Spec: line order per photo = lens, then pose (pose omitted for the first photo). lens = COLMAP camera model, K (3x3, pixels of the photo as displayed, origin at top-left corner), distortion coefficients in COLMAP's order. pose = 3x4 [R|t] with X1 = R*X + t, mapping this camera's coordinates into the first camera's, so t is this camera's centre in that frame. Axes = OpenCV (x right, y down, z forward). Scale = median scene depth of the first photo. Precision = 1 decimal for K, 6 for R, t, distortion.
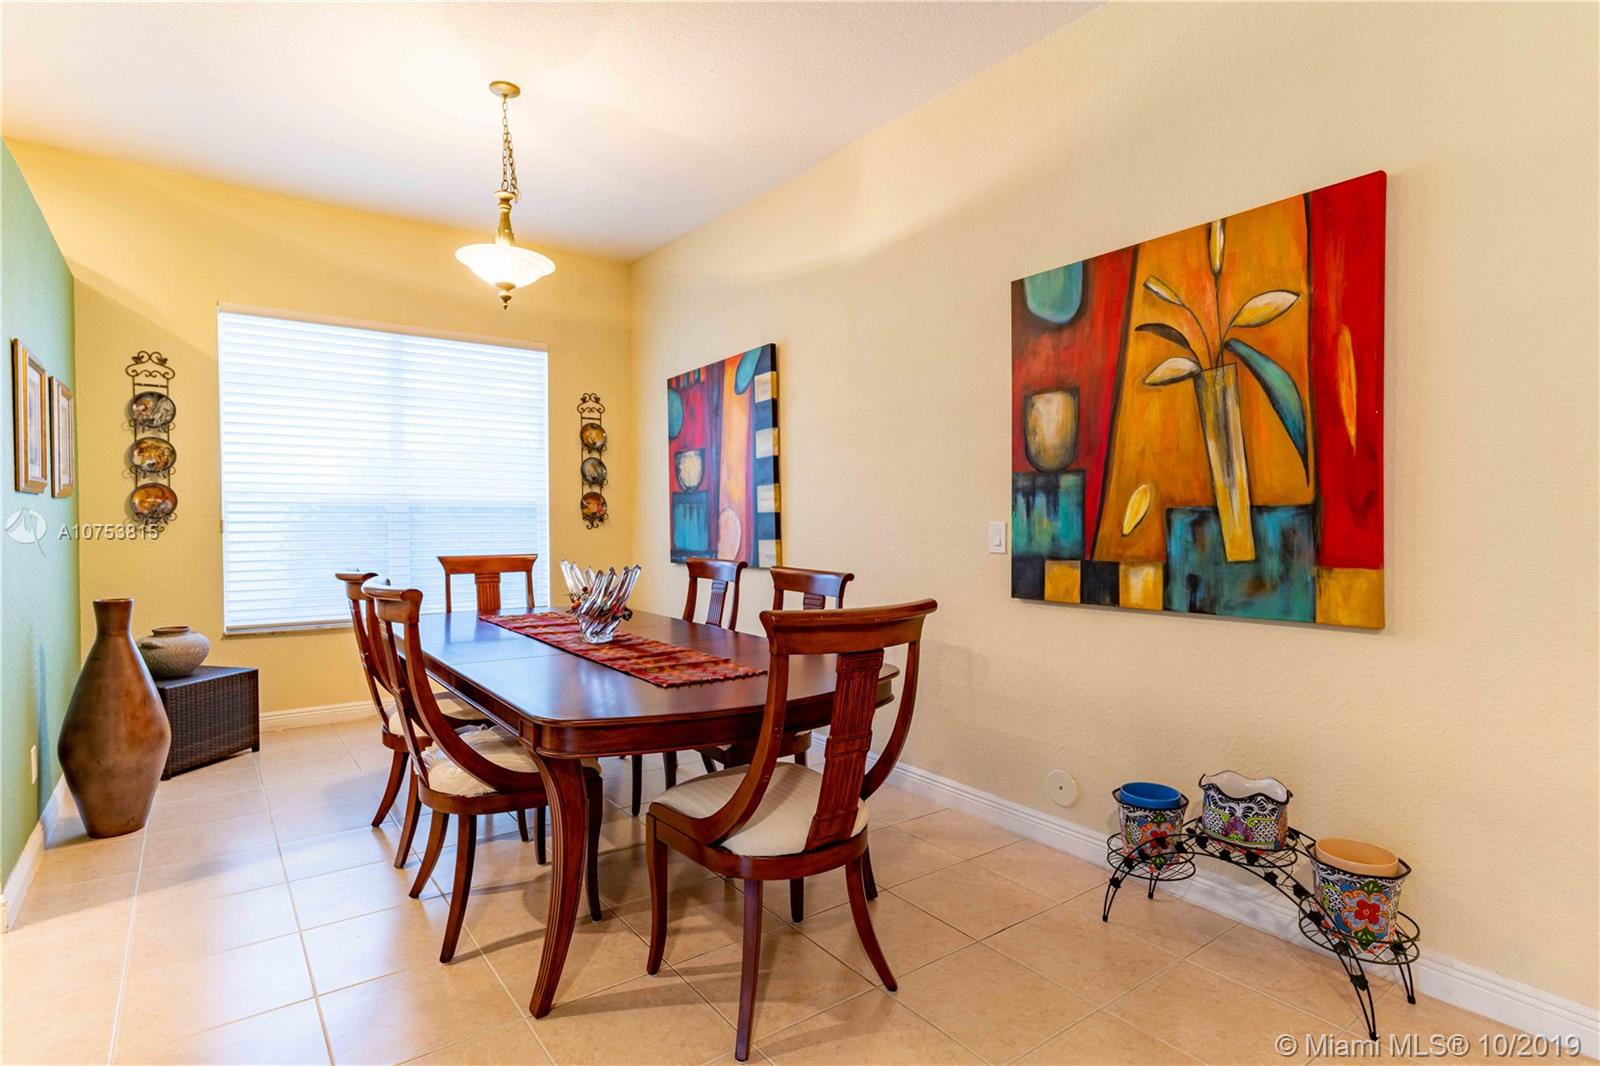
lens RADIAL K [[810.5, 0, 802.0], [0, 810.5, 527.9], [0, 0, 1]] dist [-0.012725, 0.002907]
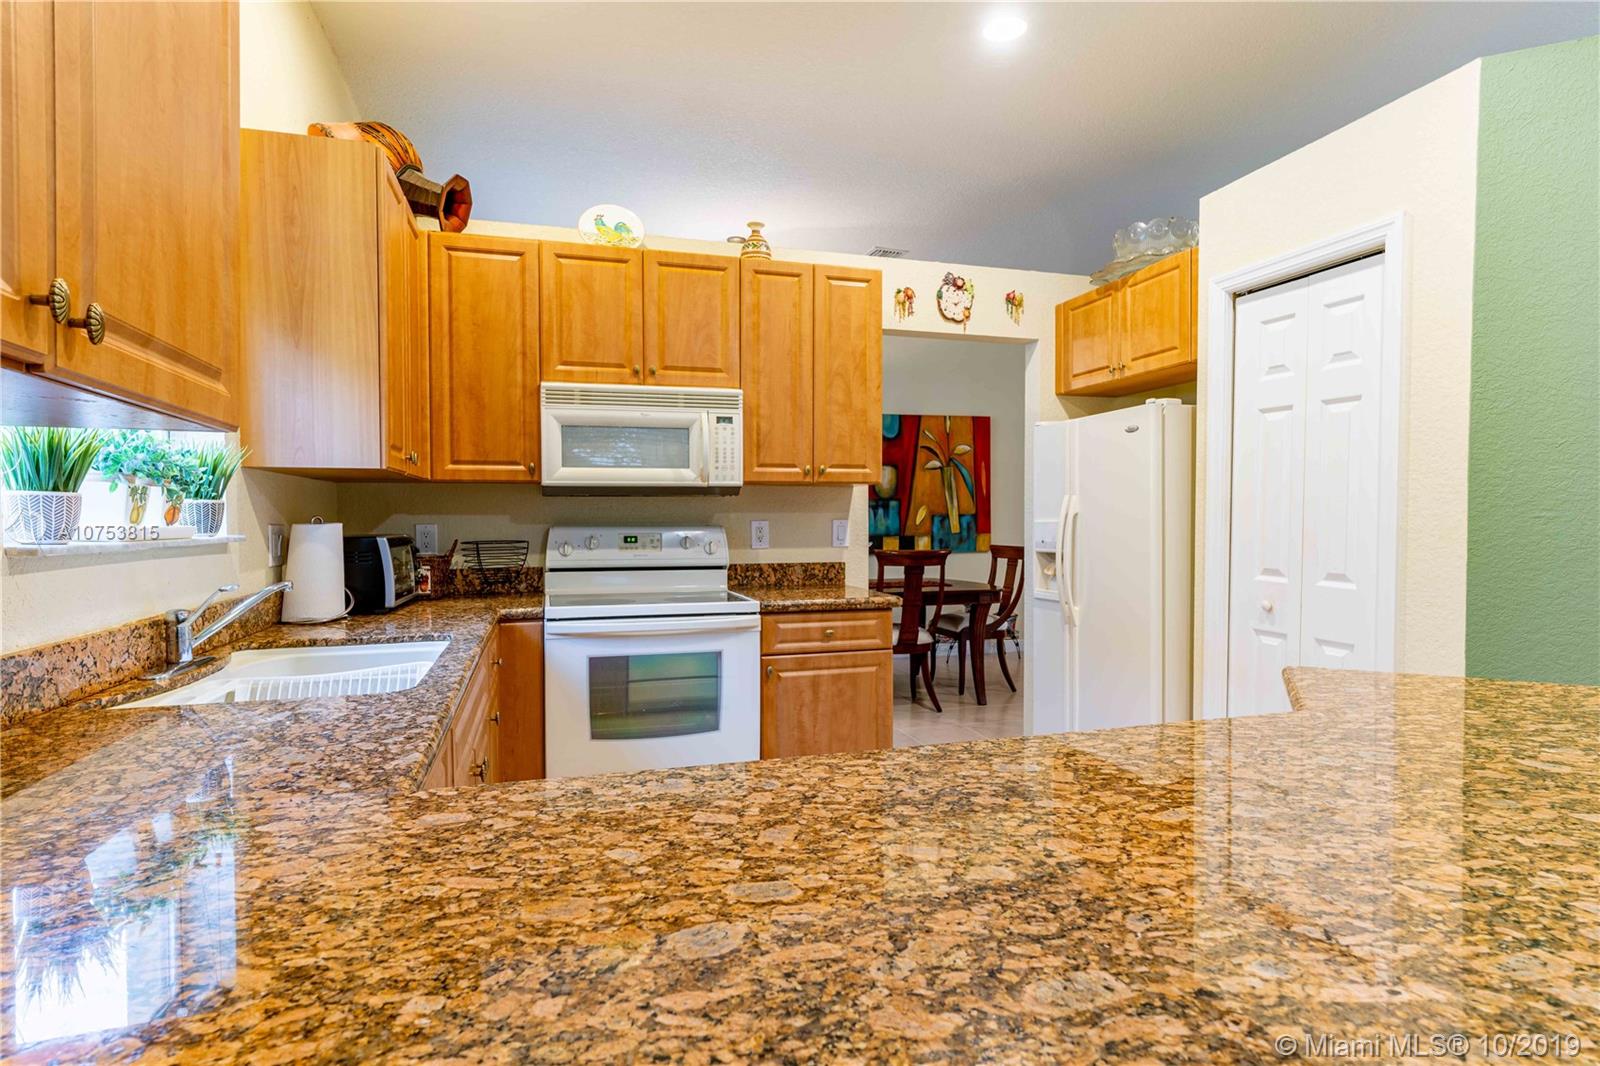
lens RADIAL K [[810.5, 0, 797.0], [0, 810.5, 532.2], [0, 0, 1]] dist [-0.012725, 0.002907]
pose [[0.339761, -0.006585, 0.940489, -2.278198], [0.017574, 0.999845, 0.000651, 0.023873], [-0.940347, 0.016307, 0.339825, 0.499308]]
